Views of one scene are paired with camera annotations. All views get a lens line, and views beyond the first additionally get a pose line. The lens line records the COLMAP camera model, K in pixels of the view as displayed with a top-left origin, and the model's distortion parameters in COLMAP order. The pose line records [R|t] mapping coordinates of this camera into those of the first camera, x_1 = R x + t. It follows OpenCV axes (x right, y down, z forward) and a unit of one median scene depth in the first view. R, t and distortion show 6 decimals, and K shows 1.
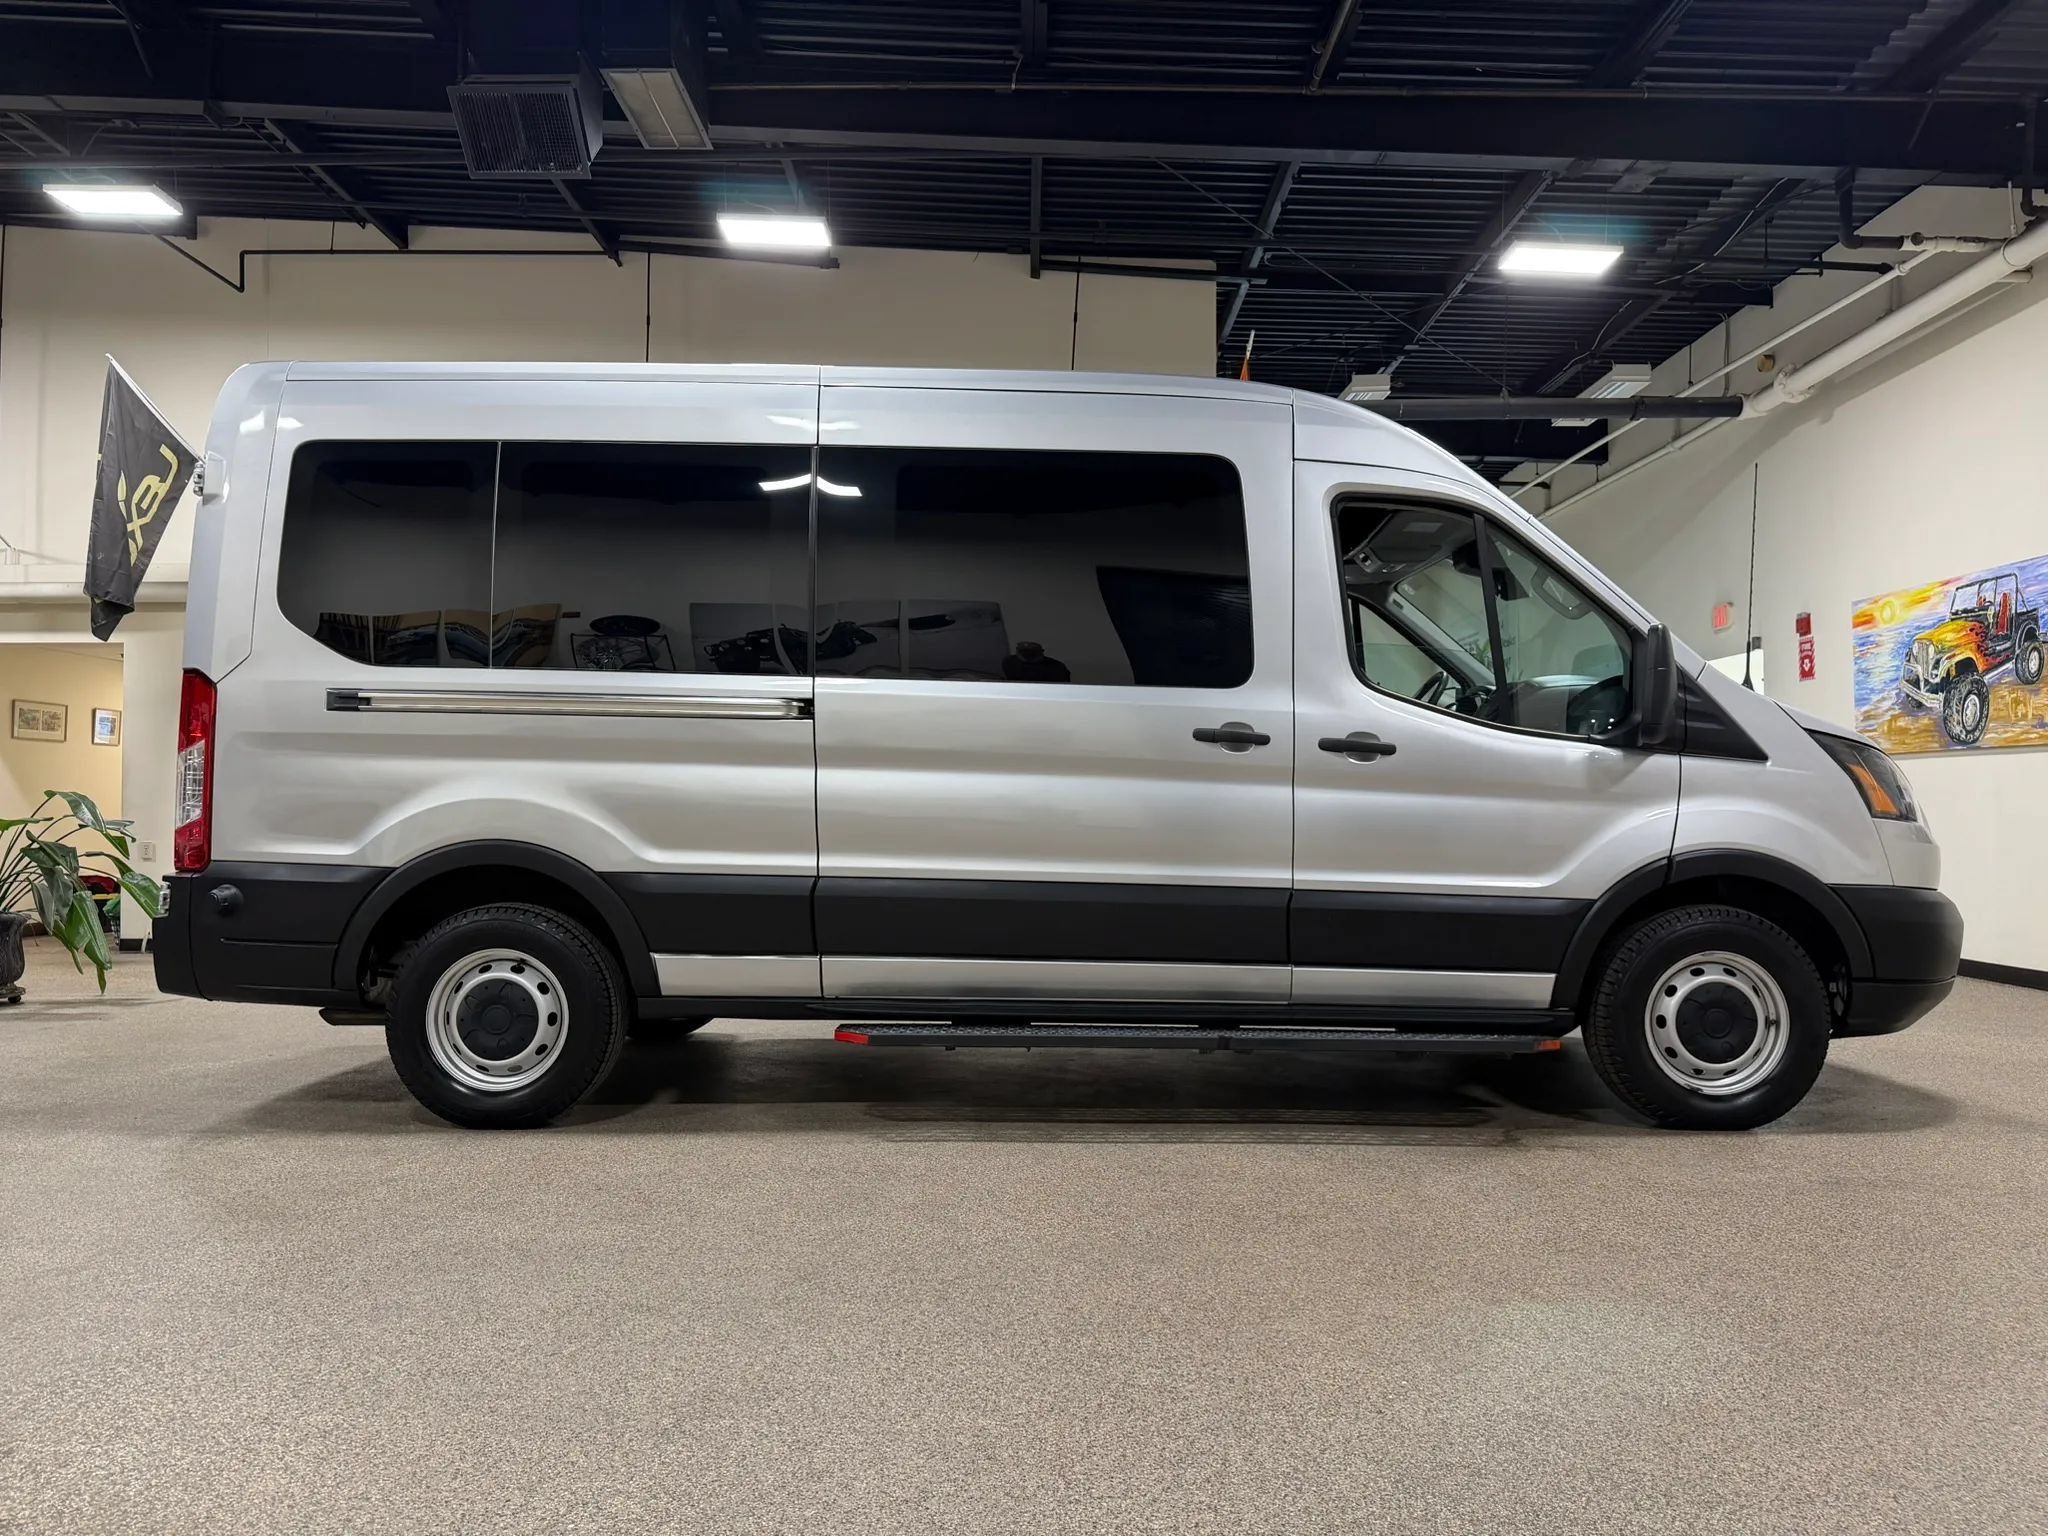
lens RADIAL K [[1429.8, 0, 1020.8], [0, 1429.8, 786.6], [0, 0, 1]] dist [0.045810, -0.046046]
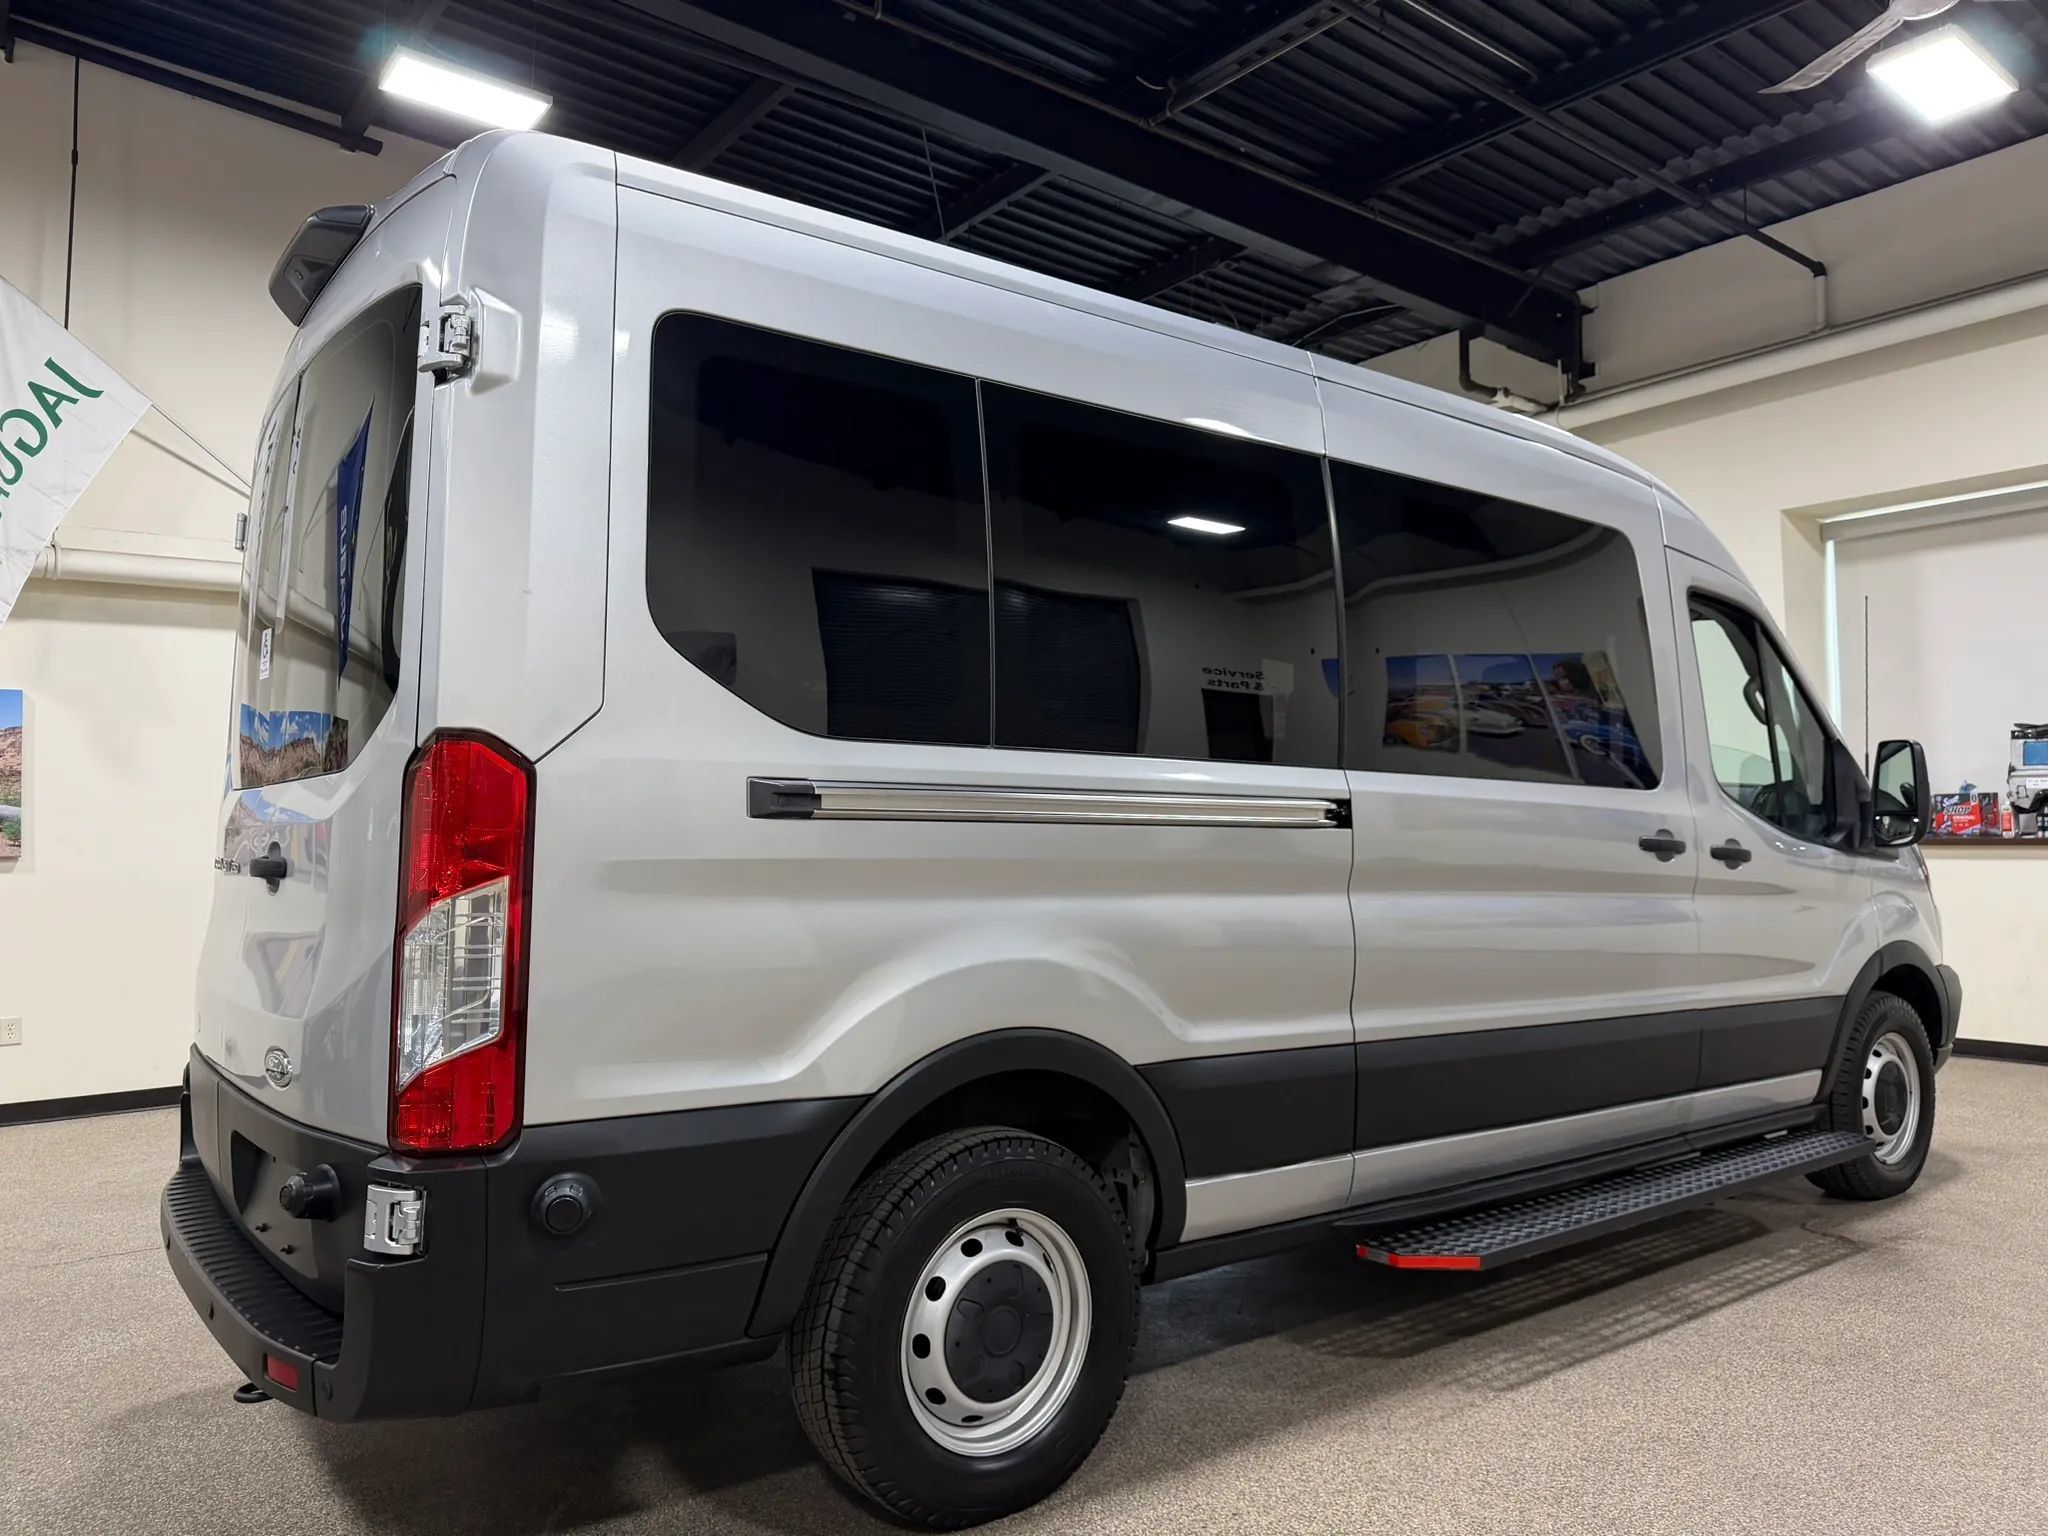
lens RADIAL K [[1452.0, 0, 1007.0], [0, 1452.0, 774.5], [0, 0, 1]] dist [0.024447, -0.036237]
pose [[0.795086, 0.015180, 0.606307, -0.734649], [0.001667, 0.999628, -0.027214, -0.054631], [-0.606494, 0.022648, 0.794765, 0.513460]]
